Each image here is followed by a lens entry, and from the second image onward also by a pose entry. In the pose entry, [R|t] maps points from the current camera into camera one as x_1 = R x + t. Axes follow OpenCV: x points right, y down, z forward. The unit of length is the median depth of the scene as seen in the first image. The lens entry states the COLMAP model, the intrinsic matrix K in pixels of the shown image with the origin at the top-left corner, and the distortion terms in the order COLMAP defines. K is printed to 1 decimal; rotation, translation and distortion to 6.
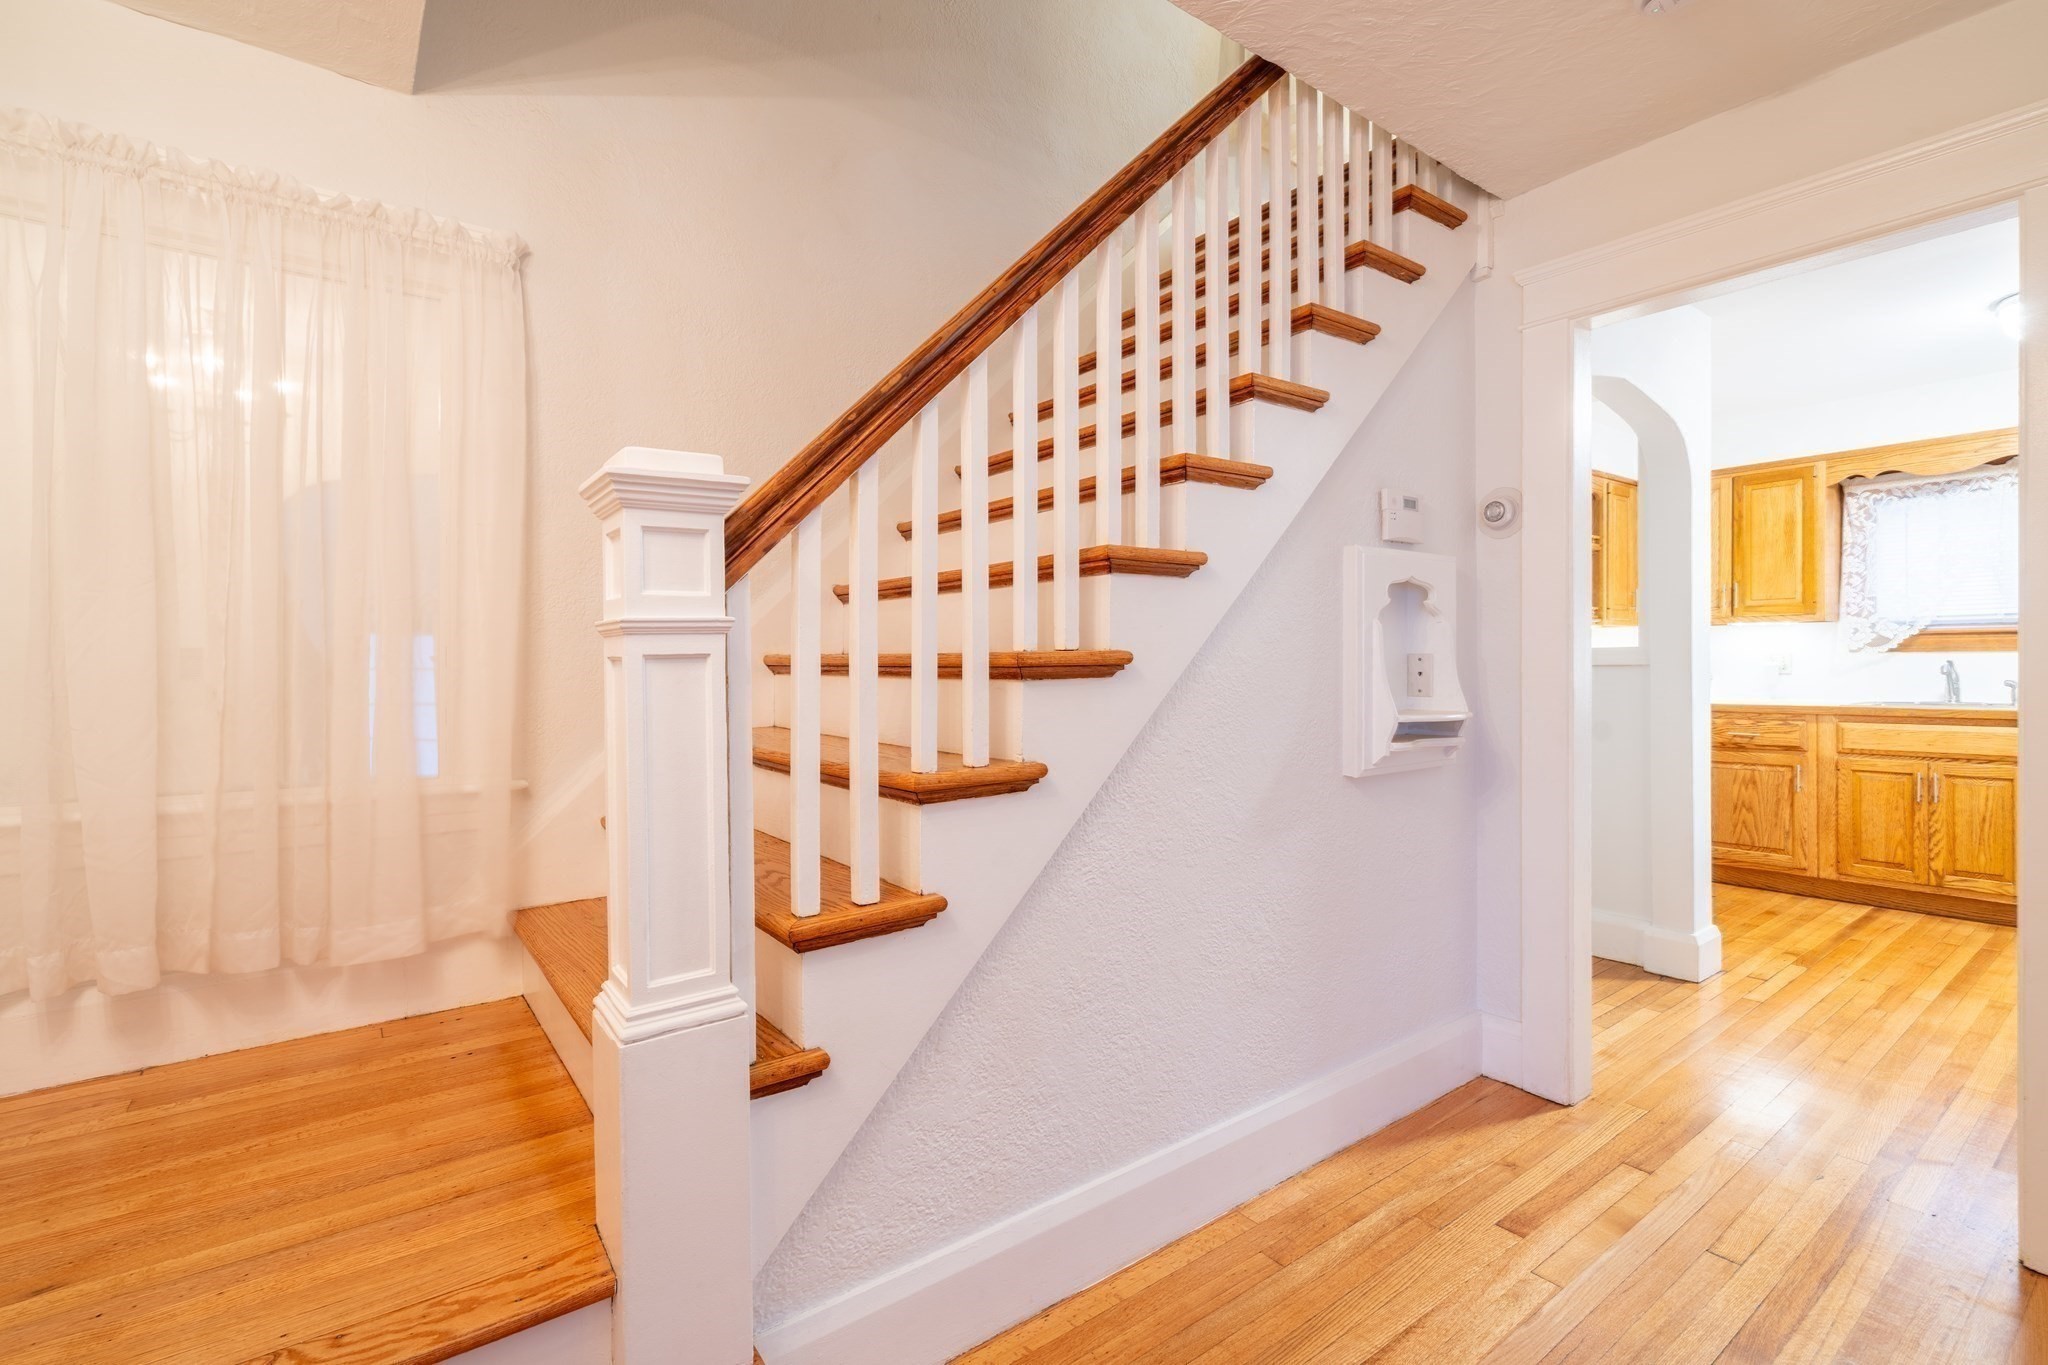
lens RADIAL K [[928.0, 0, 1016.5], [0, 928.0, 673.2], [0, 0, 1]] dist [-0.010212, 0.003981]
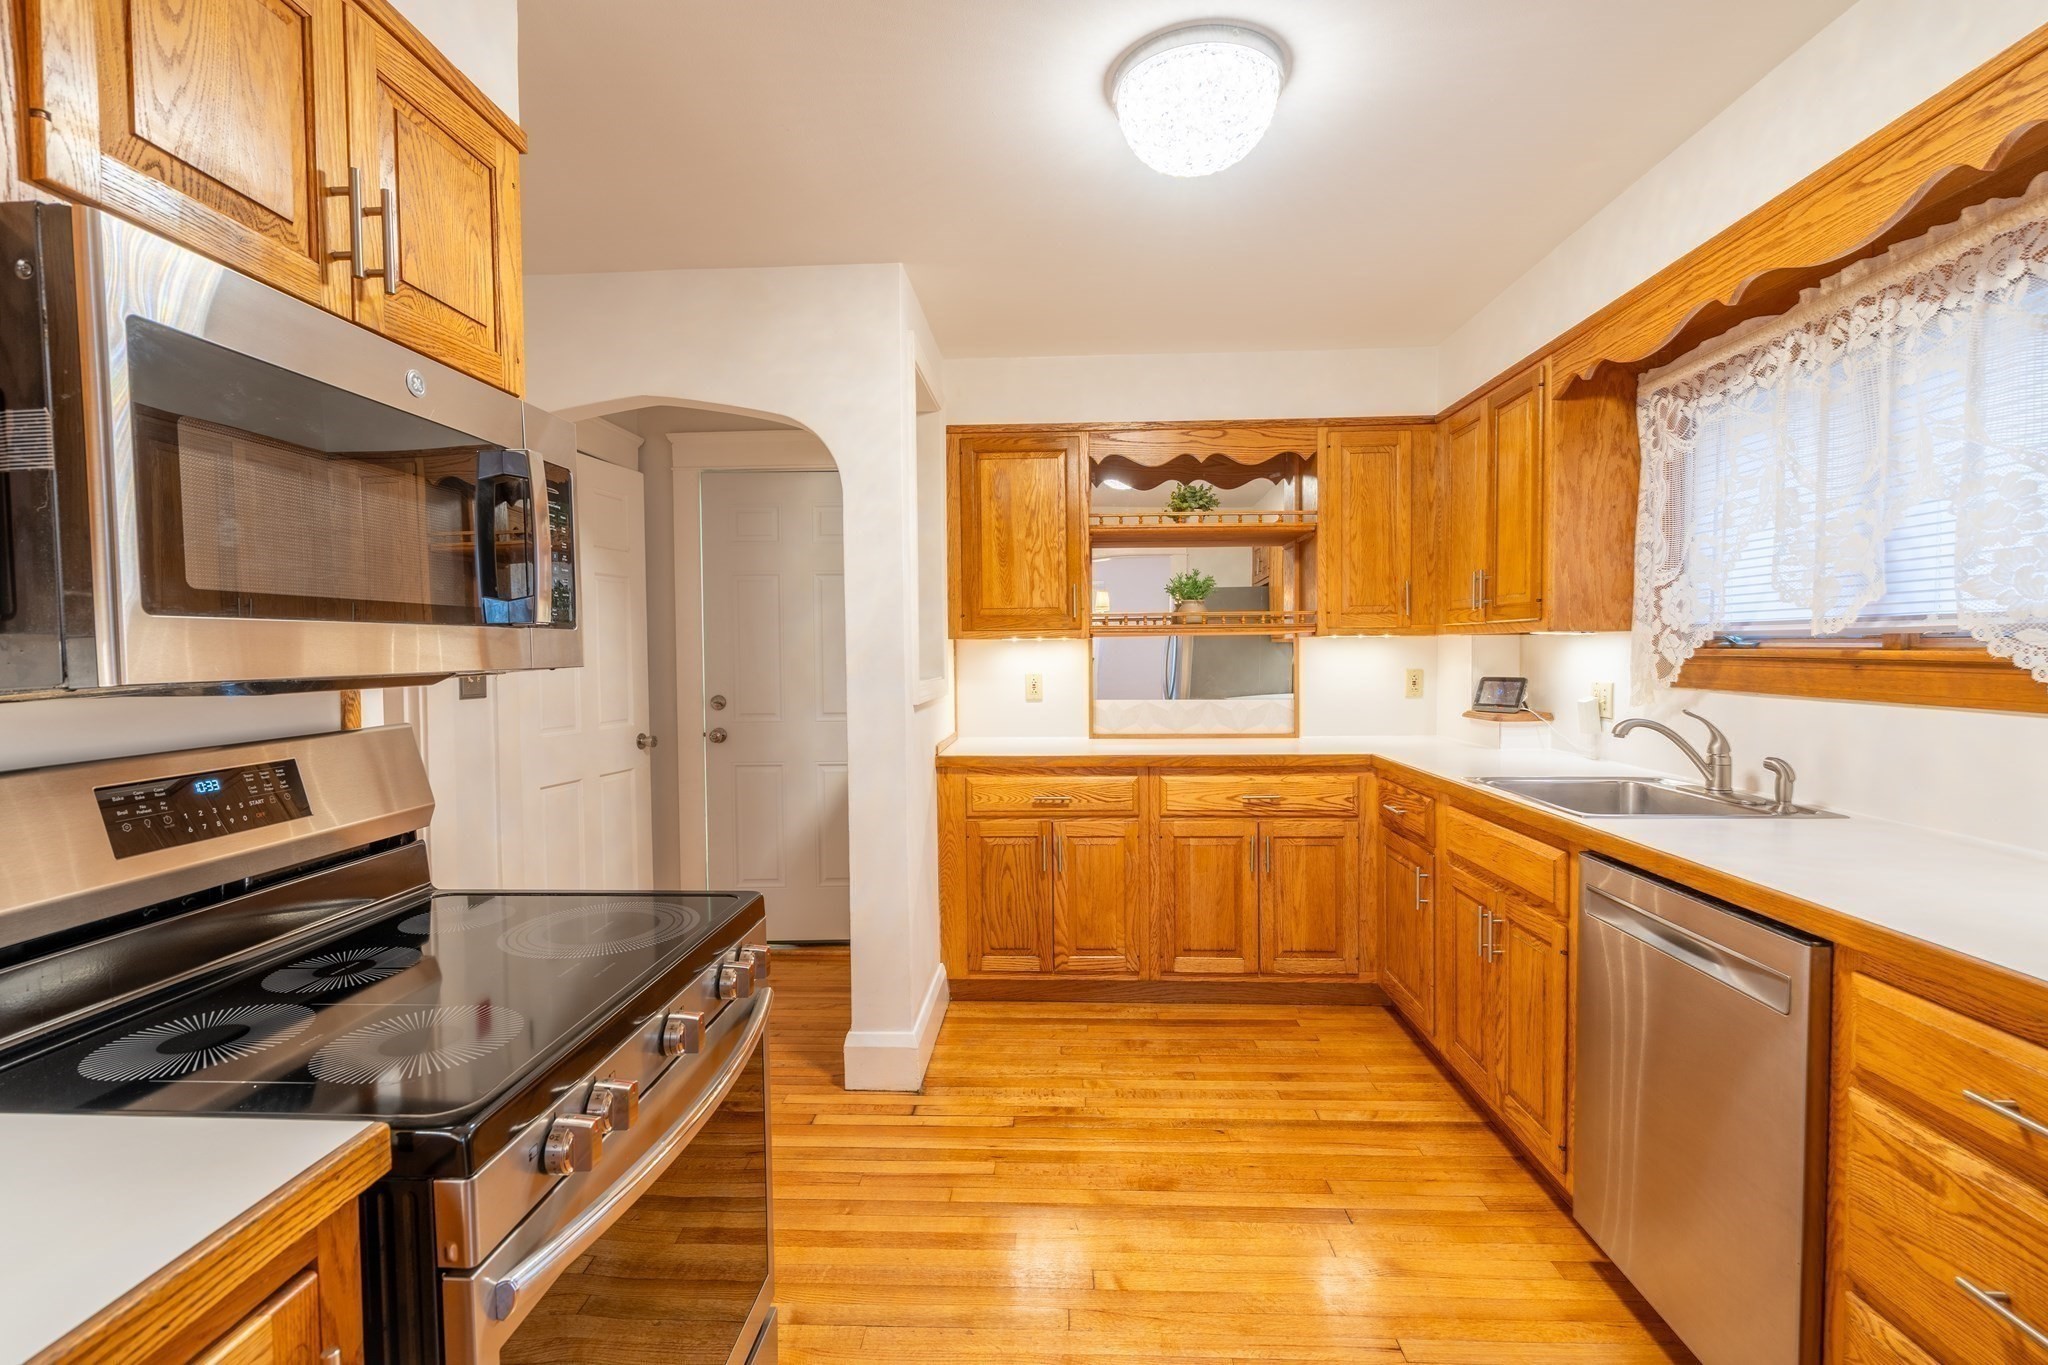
lens RADIAL K [[928.0, 0, 1031.3], [0, 928.0, 694.2], [0, 0, 1]] dist [-0.010212, 0.003981]
pose [[0.773940, 0.029979, -0.632549, 1.130149], [-0.004422, 0.999110, 0.041940, -0.046540], [0.633244, -0.029662, 0.773384, 0.384821]]
